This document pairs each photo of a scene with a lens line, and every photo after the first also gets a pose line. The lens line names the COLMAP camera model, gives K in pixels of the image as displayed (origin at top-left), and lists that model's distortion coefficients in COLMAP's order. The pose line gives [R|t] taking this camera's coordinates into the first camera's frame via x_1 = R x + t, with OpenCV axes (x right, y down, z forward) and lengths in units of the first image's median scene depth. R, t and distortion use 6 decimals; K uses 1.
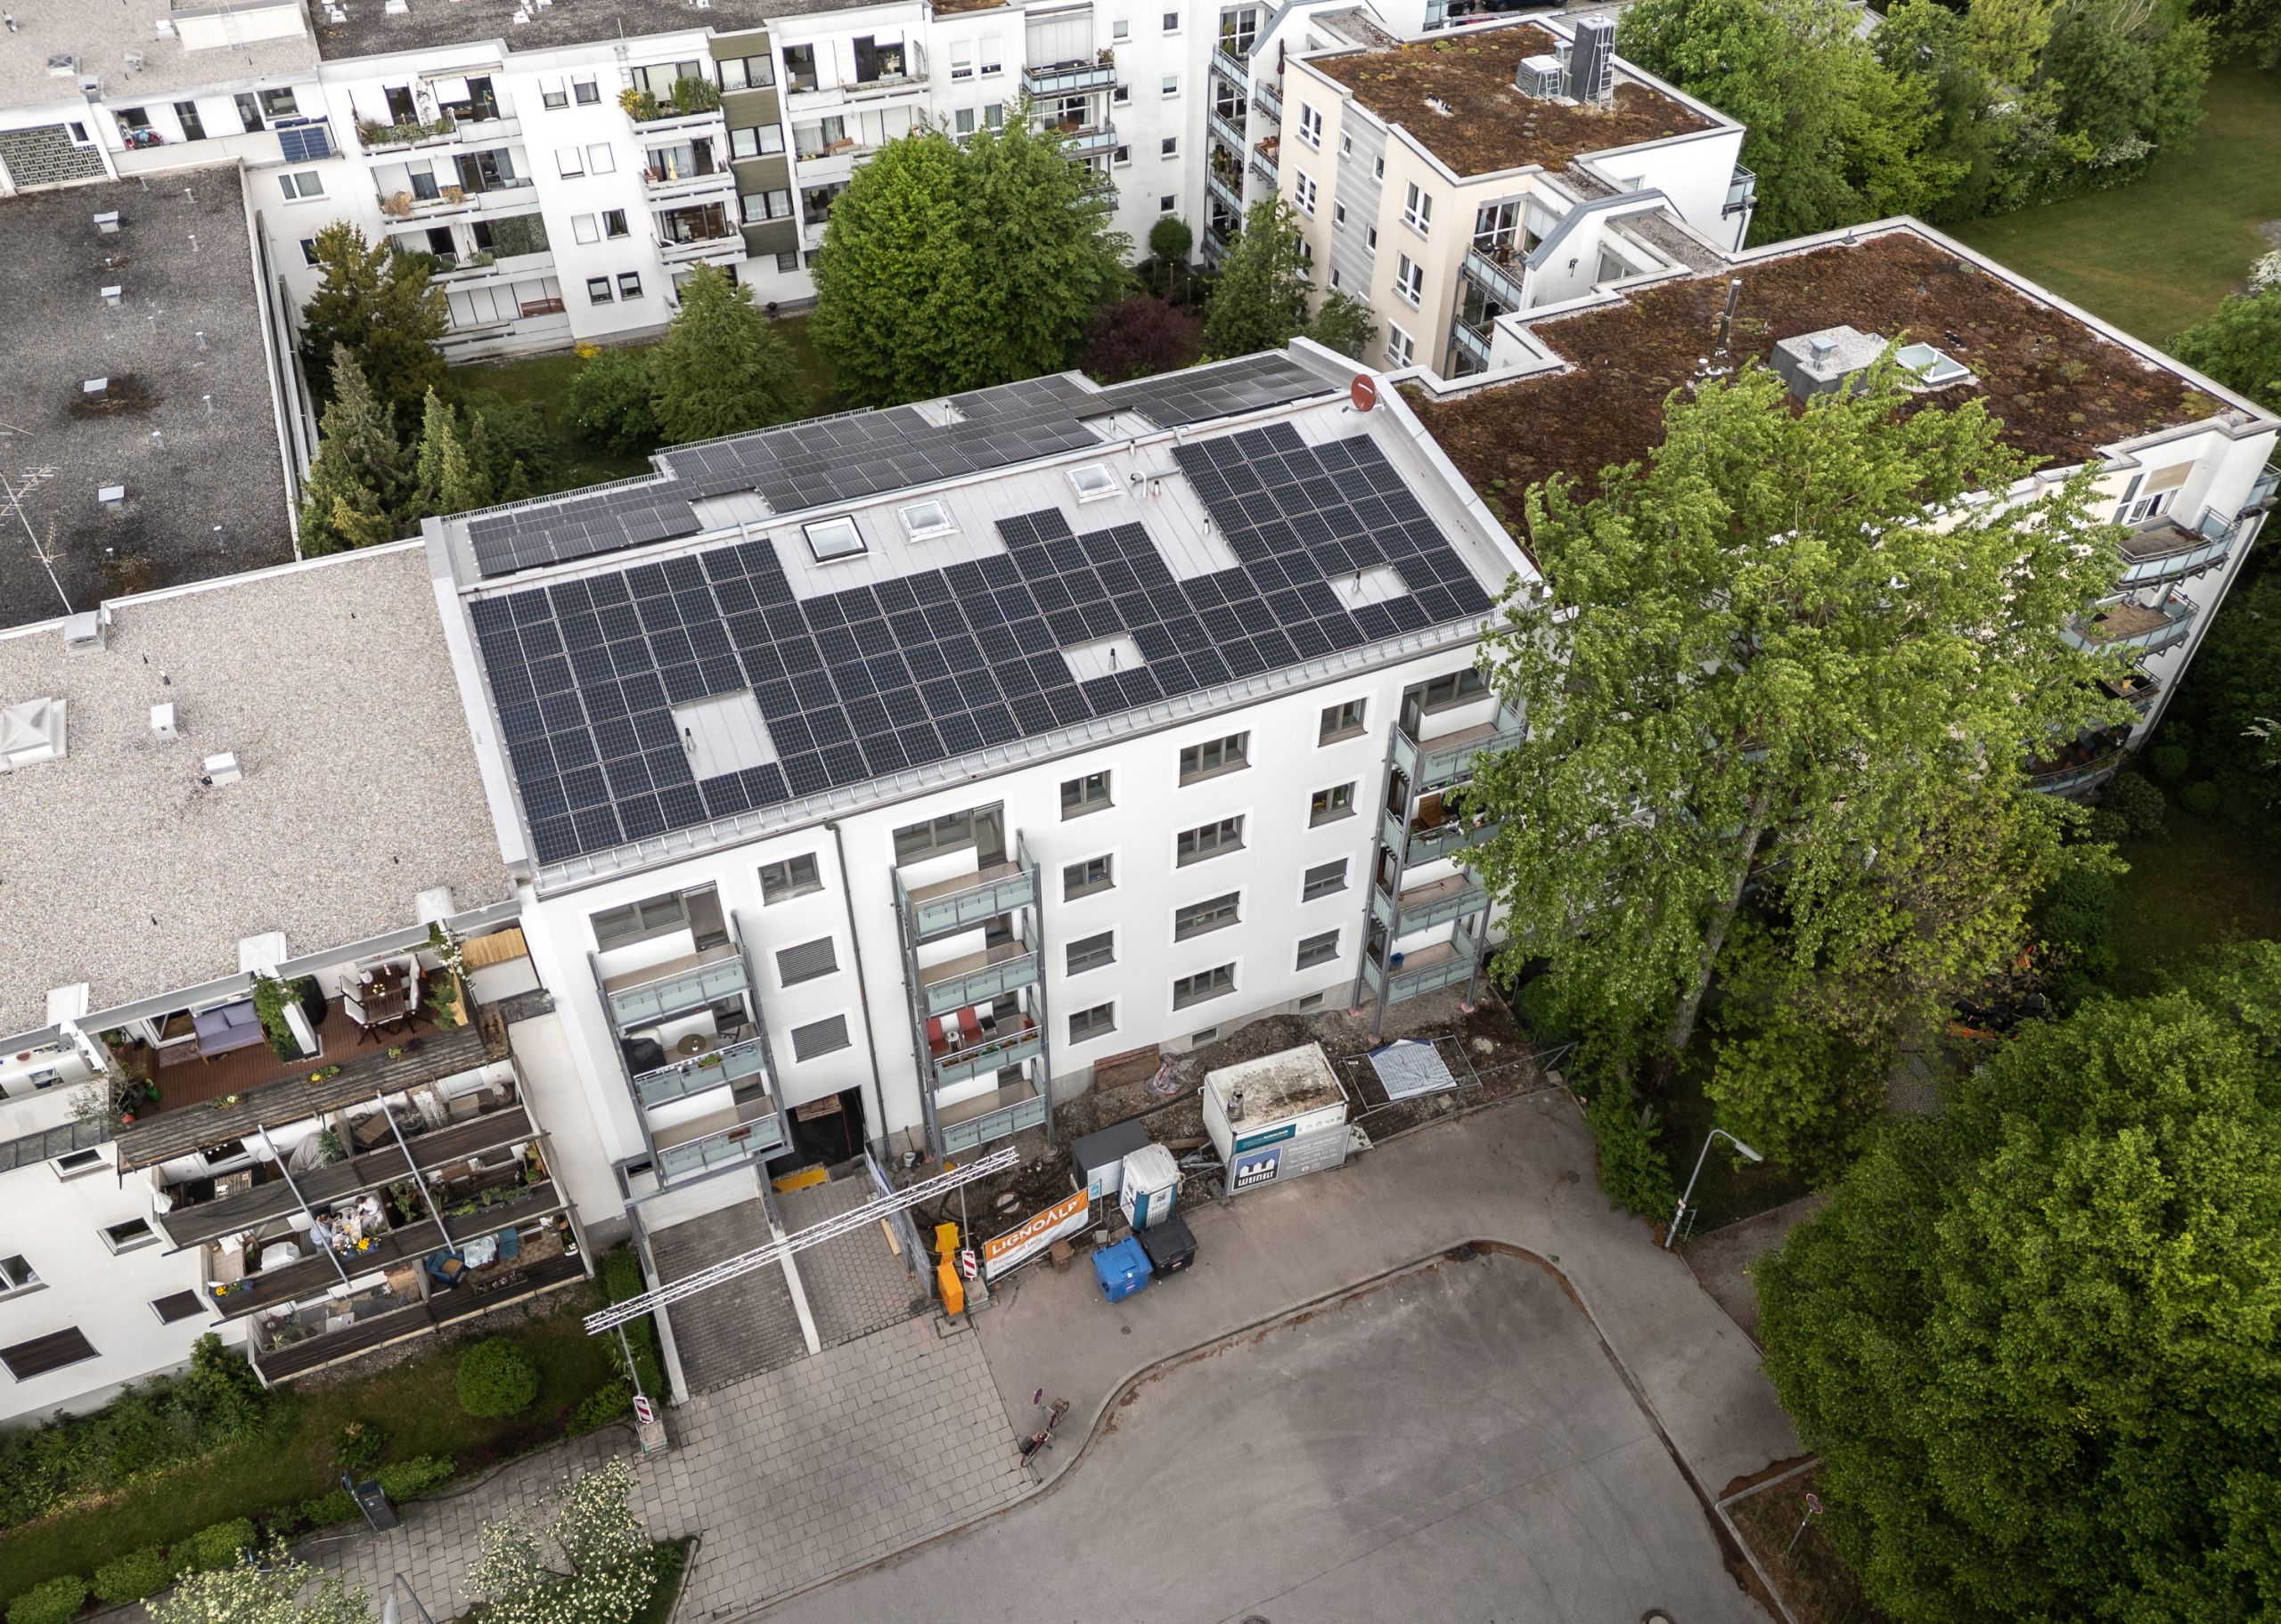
lens RADIAL K [[1596.3, 0, 1148.8], [0, 1596.3, 889.2], [0, 0, 1]] dist [0.046960, -0.028471]
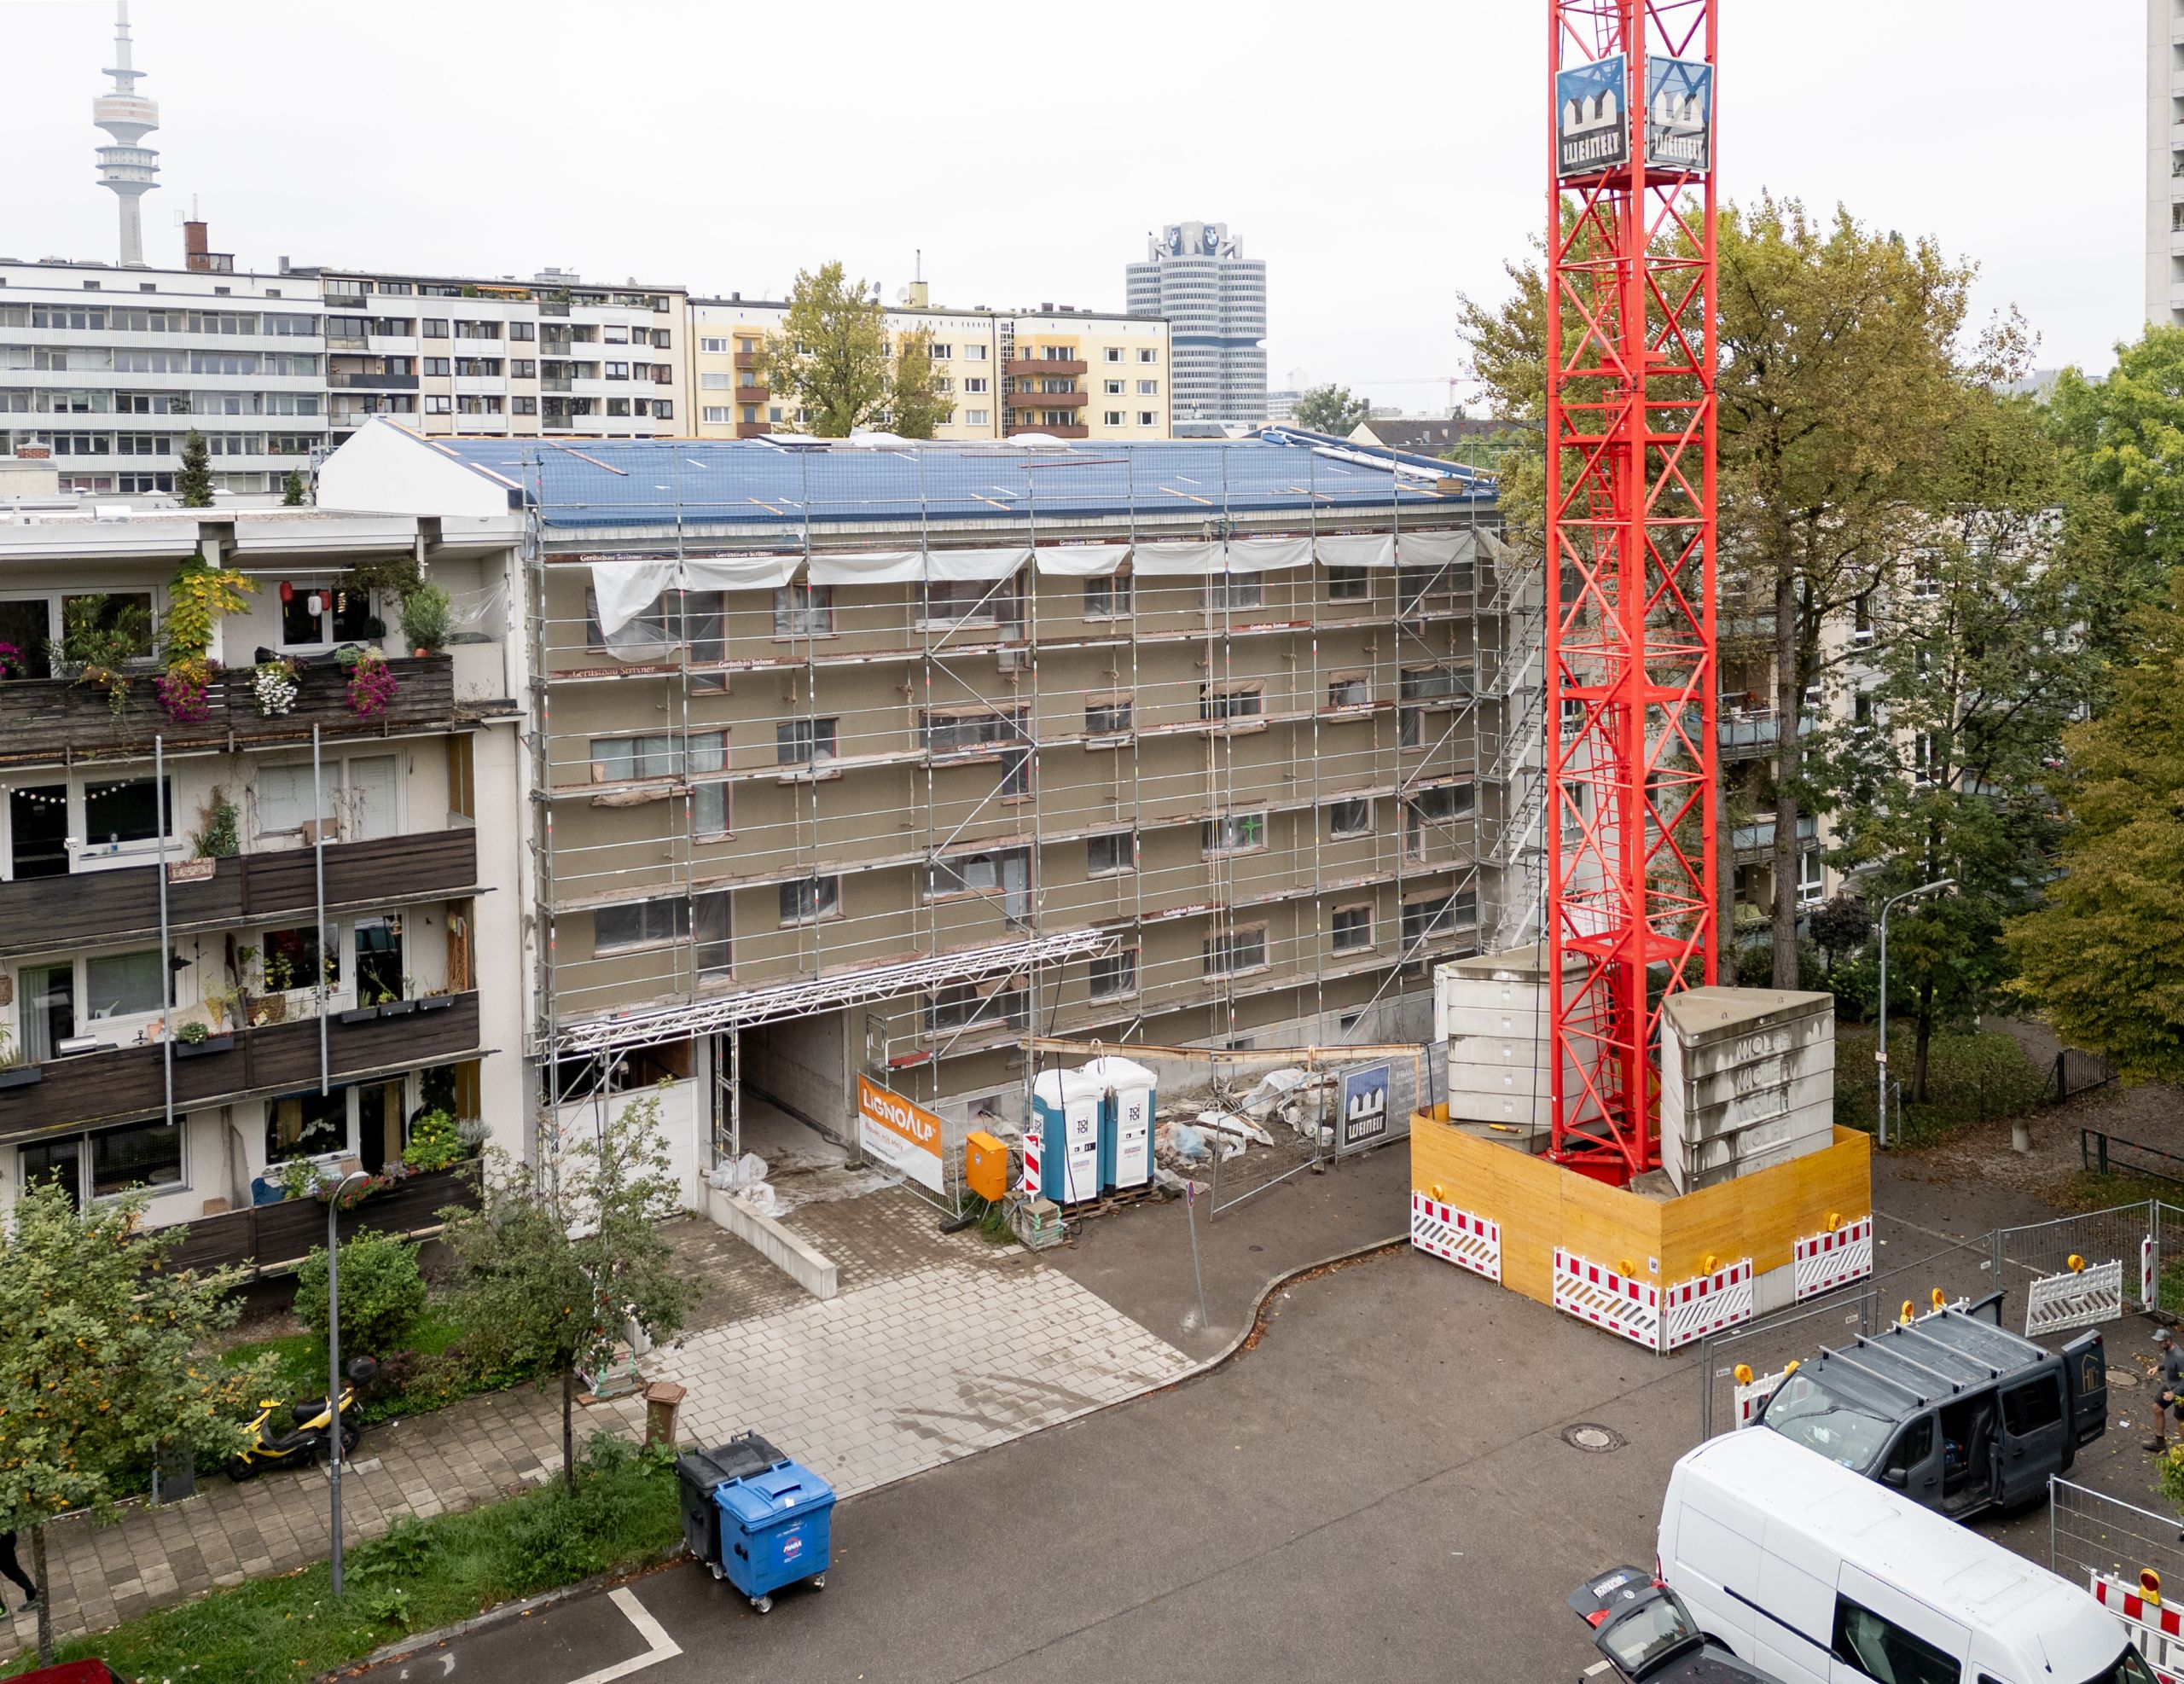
lens RADIAL K [[1895.9, 0, 1136.3], [0, 1895.9, 628.1], [0, 0, 1]] dist [0.042028, -0.025118]
pose [[0.976694, -0.042945, 0.210298, -0.225777], [0.168355, 0.761033, -0.626486, 0.568870], [-0.133140, 0.647290, 0.750526, 0.189529]]
